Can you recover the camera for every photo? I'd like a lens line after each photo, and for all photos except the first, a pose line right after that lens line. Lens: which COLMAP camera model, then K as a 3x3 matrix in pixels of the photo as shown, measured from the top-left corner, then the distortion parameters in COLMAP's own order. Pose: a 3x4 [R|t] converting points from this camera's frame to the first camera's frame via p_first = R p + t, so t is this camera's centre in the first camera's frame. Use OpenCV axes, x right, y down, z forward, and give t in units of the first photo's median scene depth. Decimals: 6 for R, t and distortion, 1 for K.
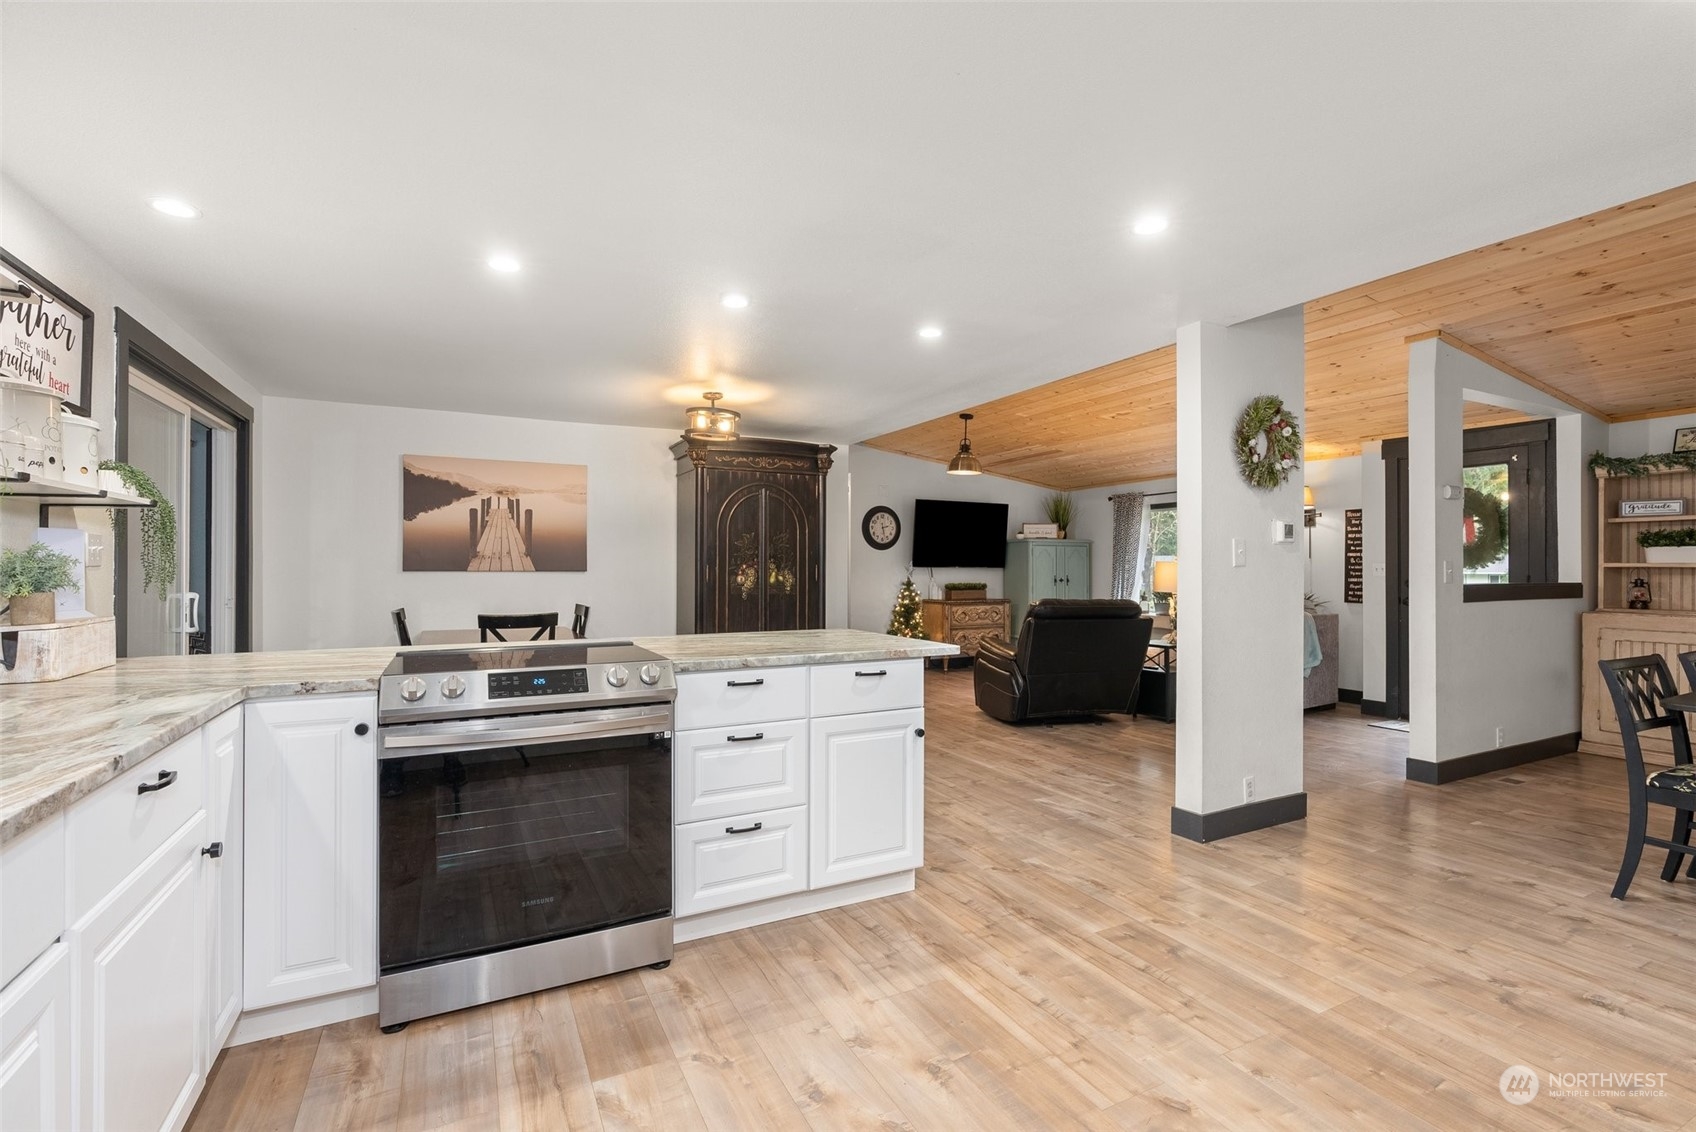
lens RADIAL K [[777.5, 0, 838.1], [0, 777.5, 563.9], [0, 0, 1]] dist [-0.001348, 0.000840]
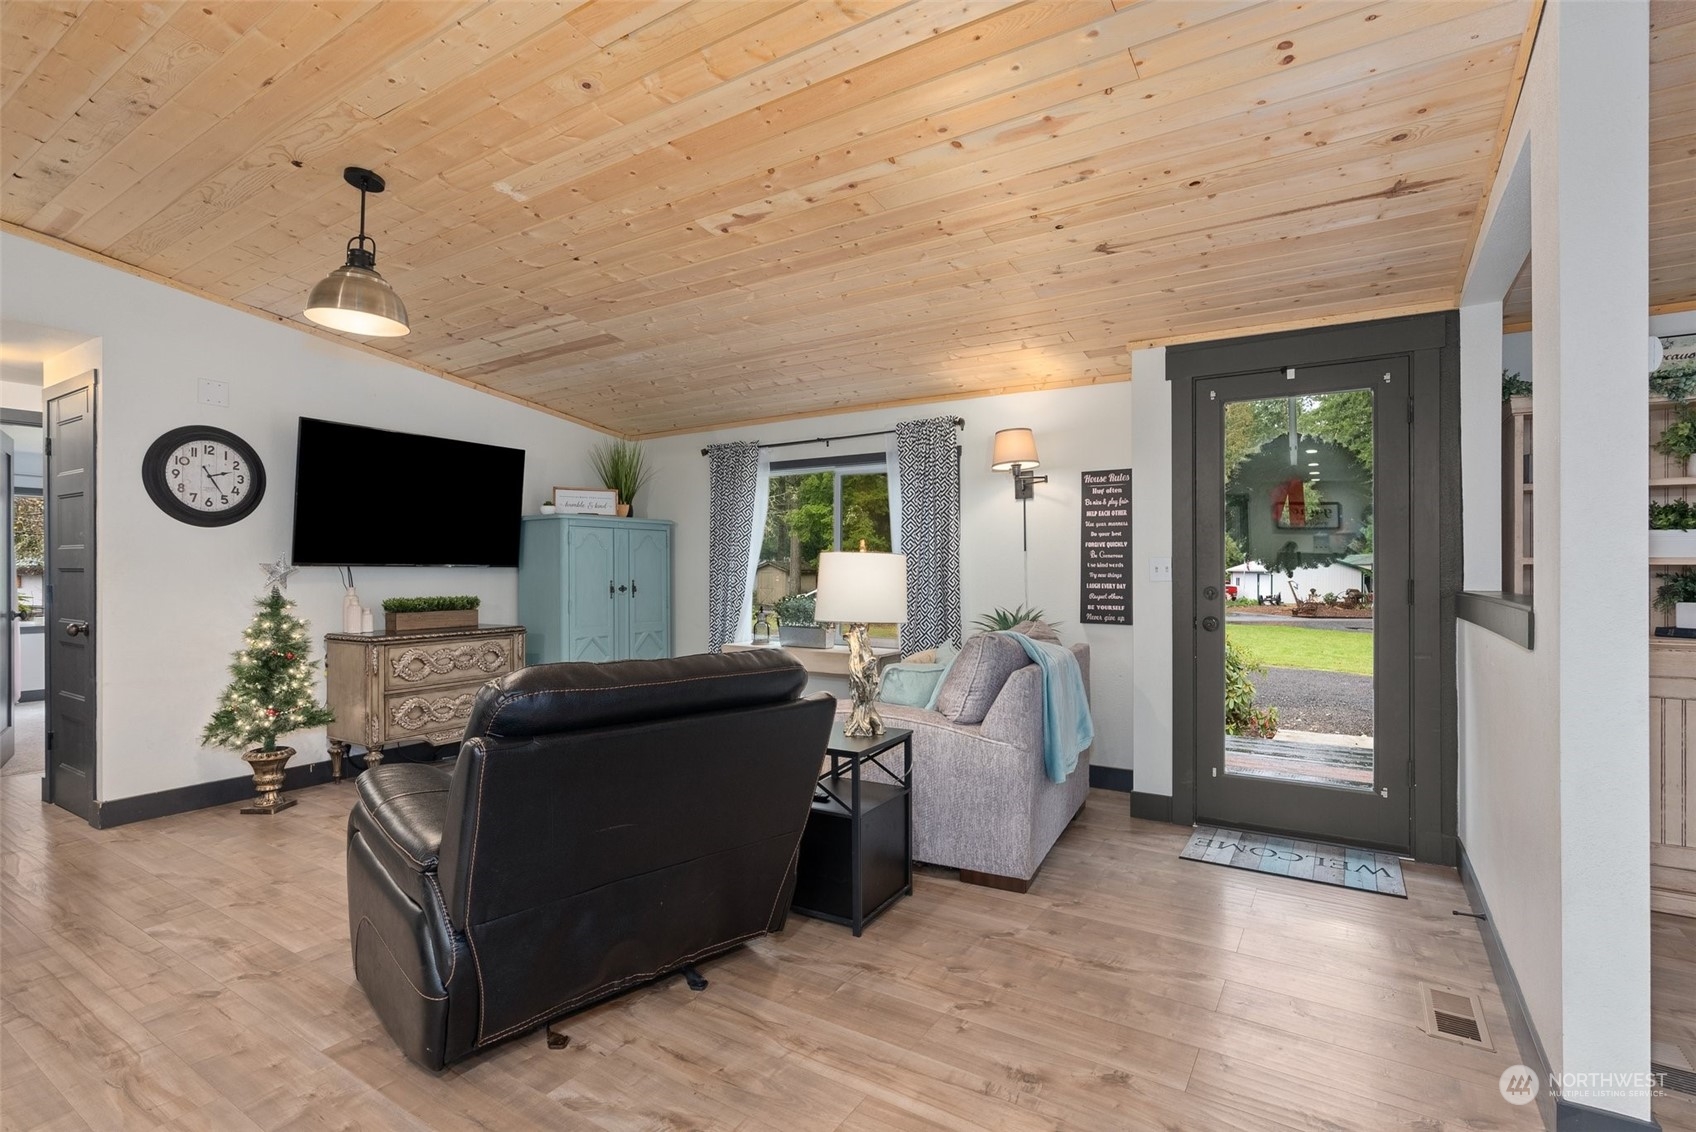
lens RADIAL K [[791.0, 0, 856.5], [0, 791.0, 566.0], [0, 0, 1]] dist [-0.001404, 0.000068]
pose [[0.854583, 0.000466, 0.519314, 0.174463], [-0.001520, 0.999998, 0.001603, 0.003829], [-0.519312, -0.002159, 0.854582, 0.545830]]
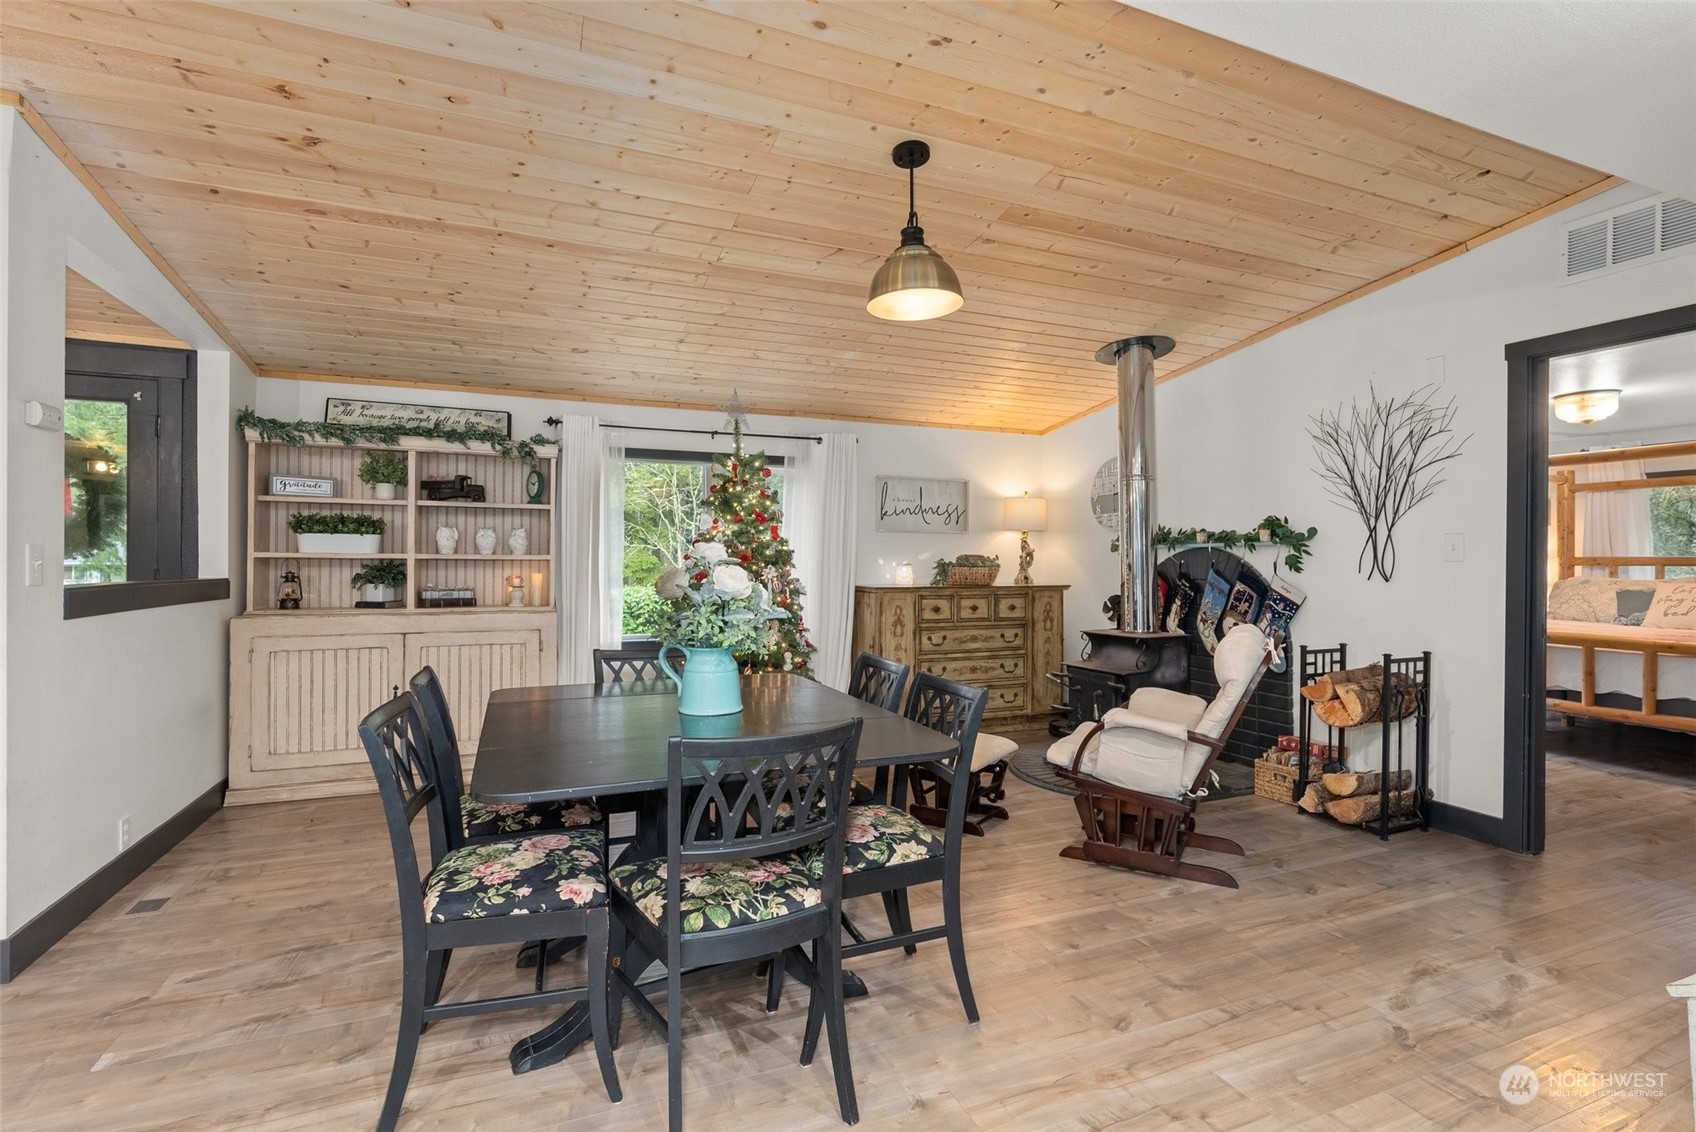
lens RADIAL K [[777.5, 0, 838.1], [0, 777.5, 563.9], [0, 0, 1]] dist [-0.001348, 0.000840]
pose [[0.083081, -0.003638, 0.996536, 0.192252], [-0.010962, 0.999930, 0.004564, 0.000381], [-0.996483, -0.011303, 0.083035, 0.260749]]
